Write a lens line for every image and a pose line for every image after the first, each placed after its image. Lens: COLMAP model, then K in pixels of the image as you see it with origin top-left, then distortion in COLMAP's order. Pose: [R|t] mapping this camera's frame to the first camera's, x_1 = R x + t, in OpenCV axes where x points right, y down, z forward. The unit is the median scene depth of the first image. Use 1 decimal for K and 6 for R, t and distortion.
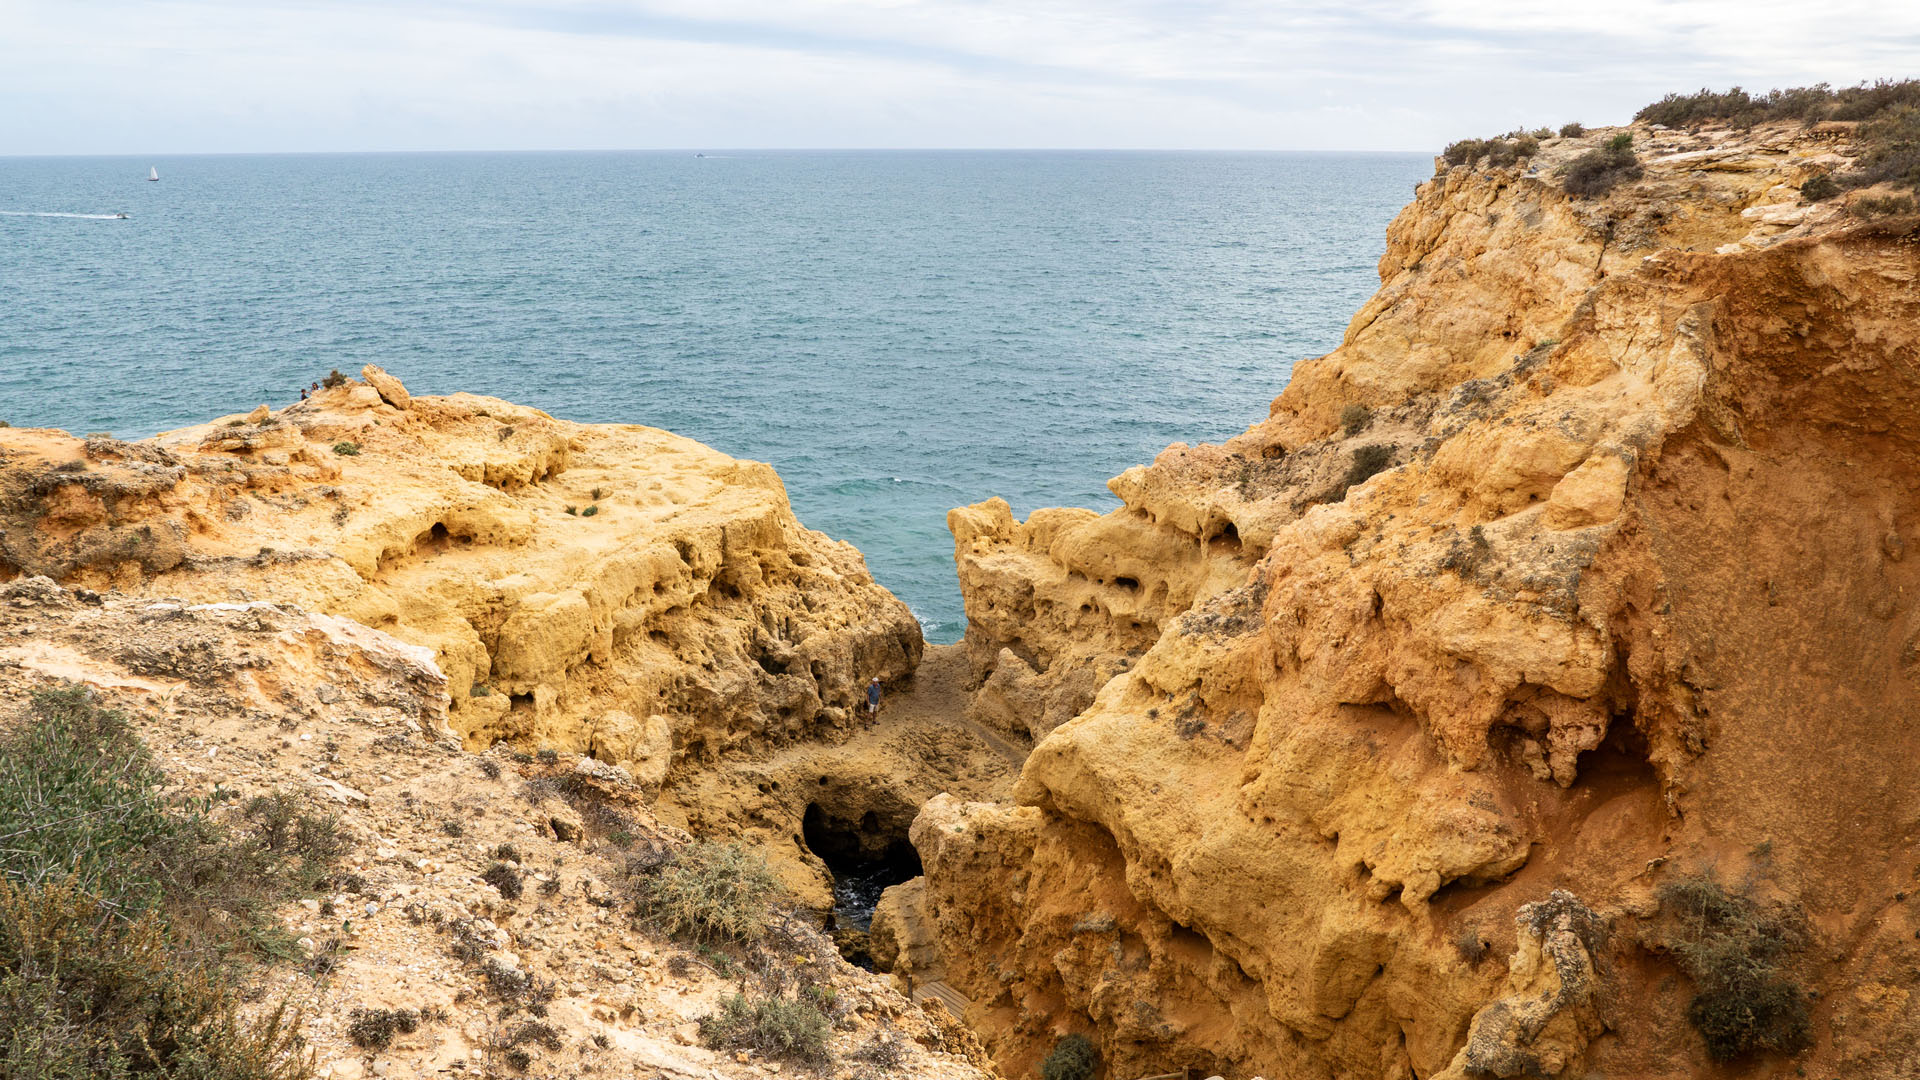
lens RADIAL K [[1398.7, 0, 961.6], [0, 1398.7, 541.1], [0, 0, 1]] dist [-0.038300, 0.009922]
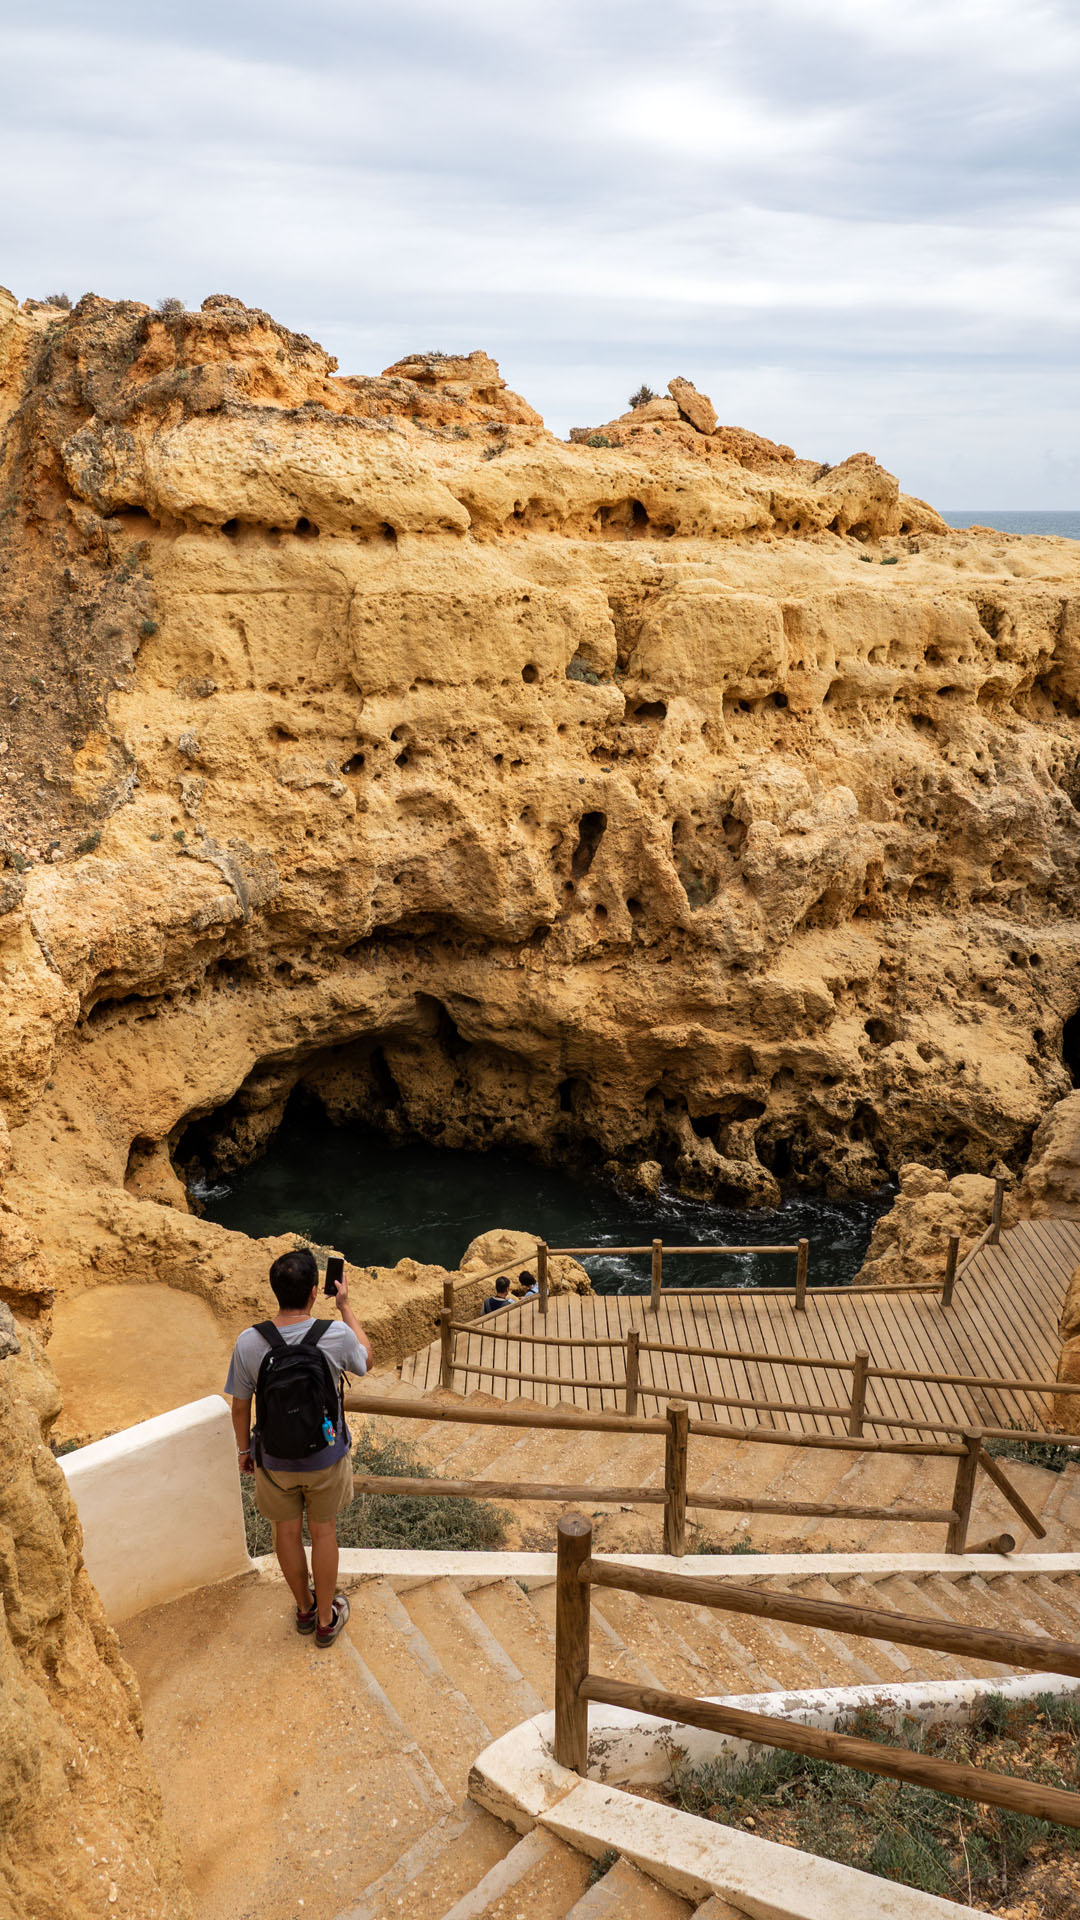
lens RADIAL K [[1398.7, 0, 542.2], [0, 1398.7, 954.8], [0, 0, 1]] dist [-0.038300, 0.009922]
pose [[0.737488, 0.199151, -0.645330, 0.128090], [-0.175680, 0.979209, 0.101418, 0.148665], [0.652111, 0.038577, 0.757142, 0.335455]]
